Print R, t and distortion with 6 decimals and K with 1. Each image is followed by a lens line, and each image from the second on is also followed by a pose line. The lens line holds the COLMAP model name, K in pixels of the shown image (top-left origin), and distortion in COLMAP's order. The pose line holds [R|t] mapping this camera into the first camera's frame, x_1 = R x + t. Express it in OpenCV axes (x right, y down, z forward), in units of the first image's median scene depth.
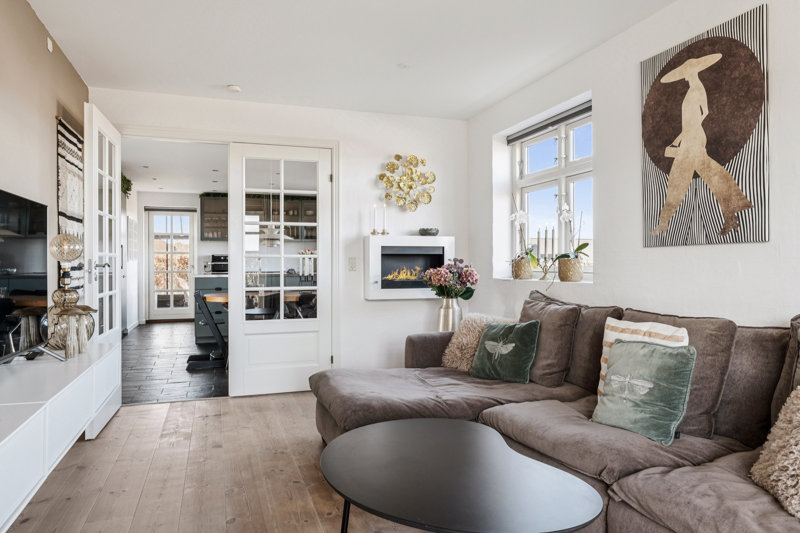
lens RADIAL K [[551.0, 0, 400.0], [0, 551.0, 266.5], [0, 0, 1]] dist [-0.002361, -0.001639]
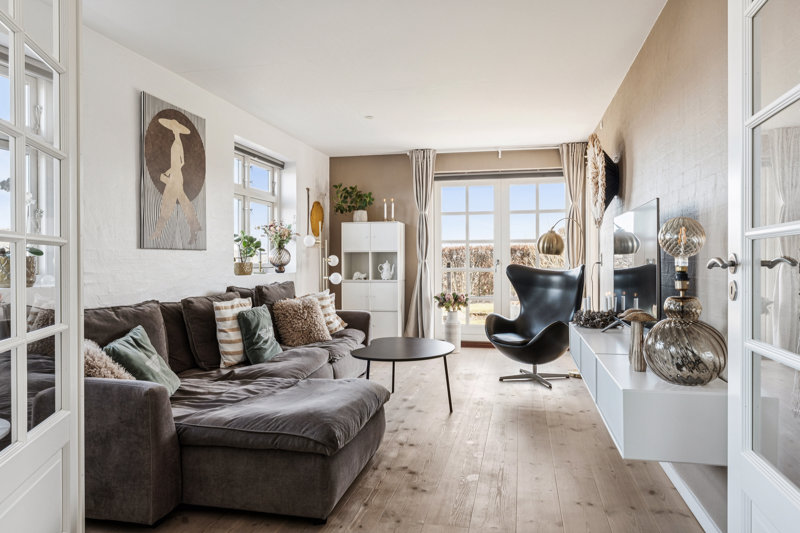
lens RADIAL K [[551.0, 0, 400.0], [0, 551.0, 266.5], [0, 0, 1]] dist [-0.002361, -0.001639]
pose [[-0.853354, -0.000016, 0.521333, -0.728666], [0.007375, 0.999900, 0.012102, -0.007550], [-0.521281, 0.014172, -0.853268, 1.942526]]
